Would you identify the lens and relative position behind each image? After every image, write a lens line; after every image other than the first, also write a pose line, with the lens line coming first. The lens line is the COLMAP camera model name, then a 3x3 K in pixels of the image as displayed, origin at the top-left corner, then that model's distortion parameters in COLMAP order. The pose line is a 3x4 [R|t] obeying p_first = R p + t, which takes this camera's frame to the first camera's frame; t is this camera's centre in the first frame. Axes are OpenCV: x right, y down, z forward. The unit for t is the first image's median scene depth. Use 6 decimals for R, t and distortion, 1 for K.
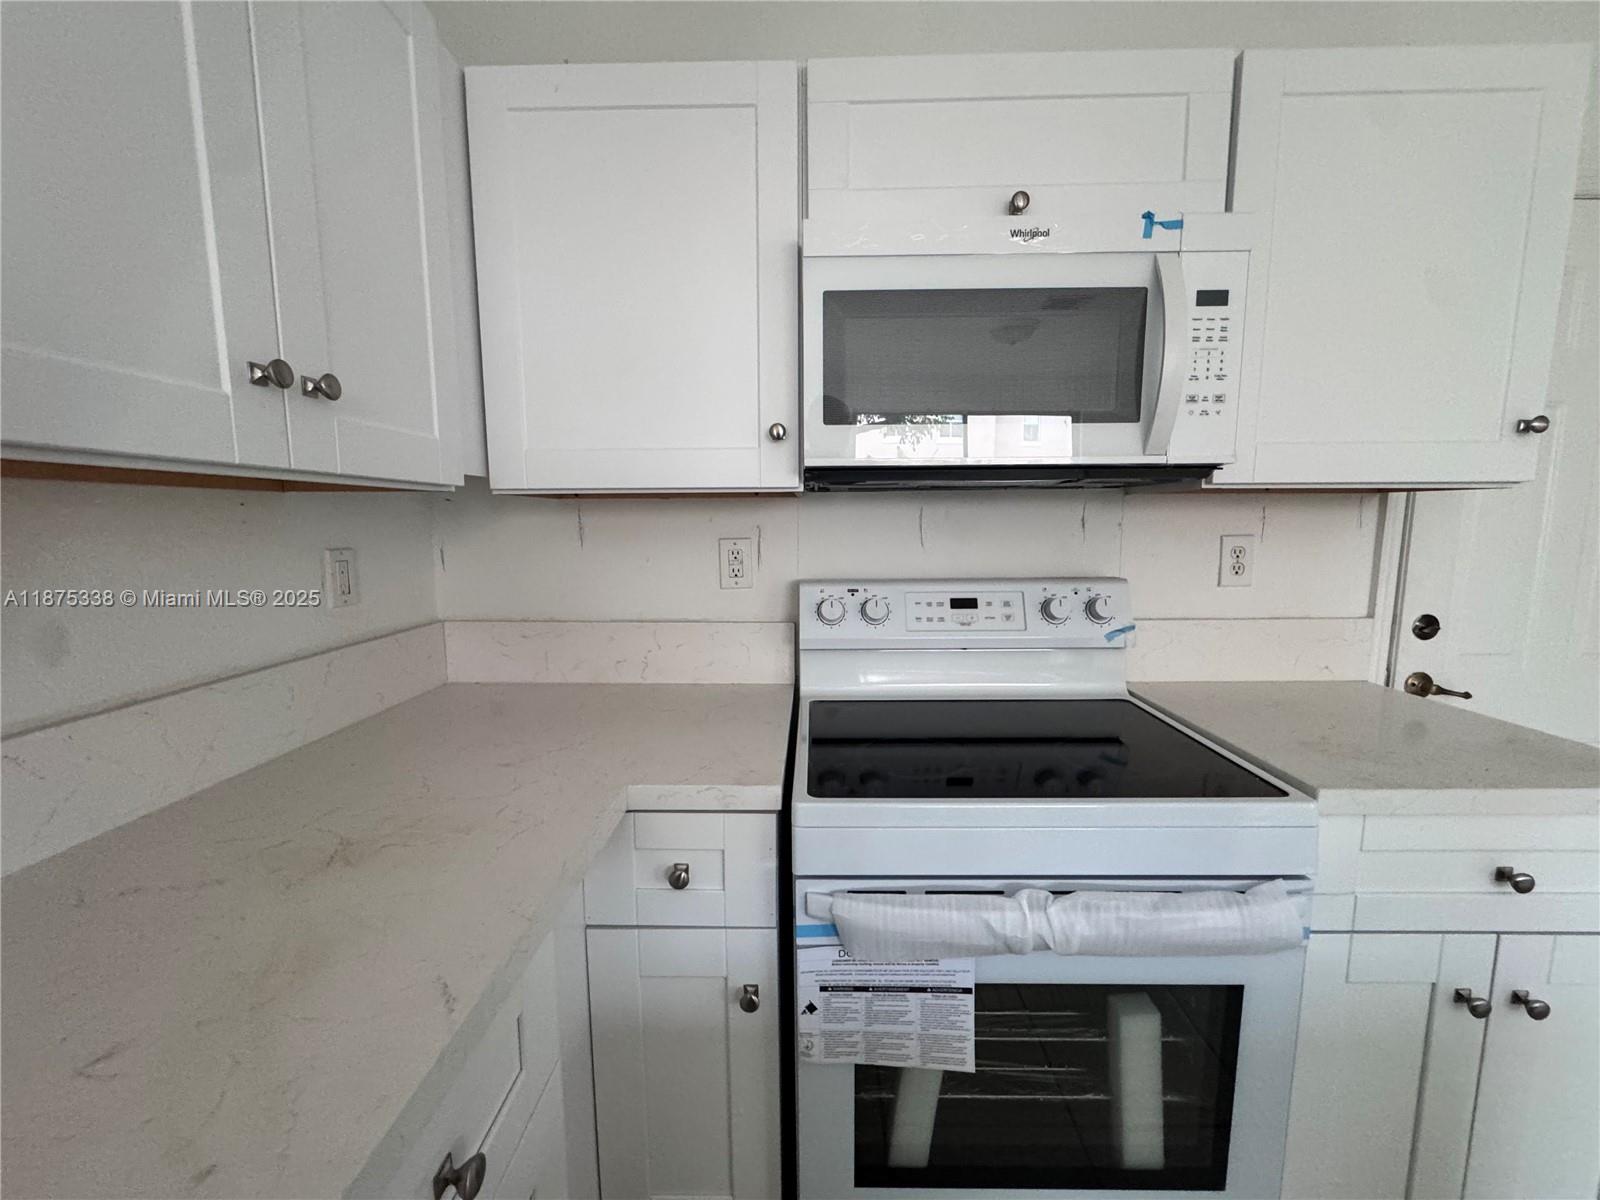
lens RADIAL K [[636.7, 0, 801.3], [0, 636.7, 598.3], [0, 0, 1]] dist [-0.002865, 0.000109]
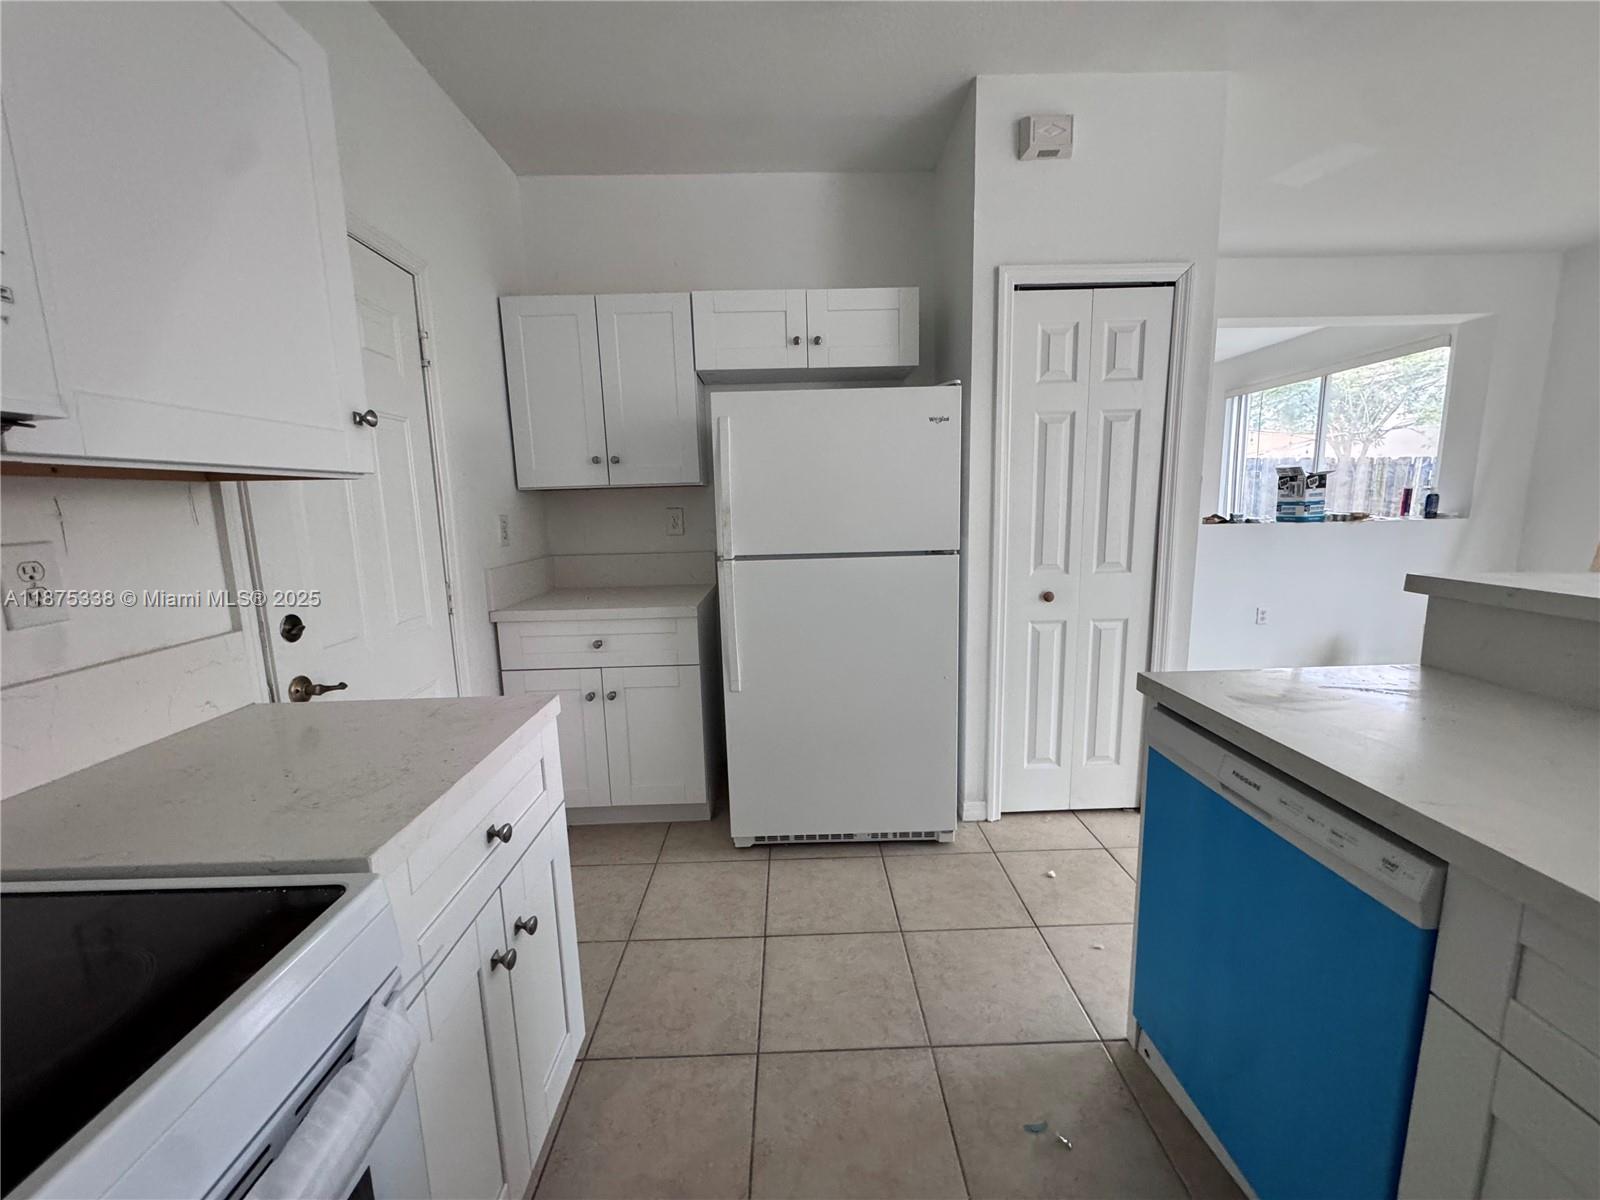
lens RADIAL K [[636.7, 0, 801.3], [0, 636.7, 598.3], [0, 0, 1]] dist [-0.002865, 0.000109]
pose [[-0.036215, -0.149932, 0.988033, 0.058490], [0.145501, 0.977355, 0.153645, -0.041746], [-0.988695, 0.149324, -0.013580, 0.352582]]
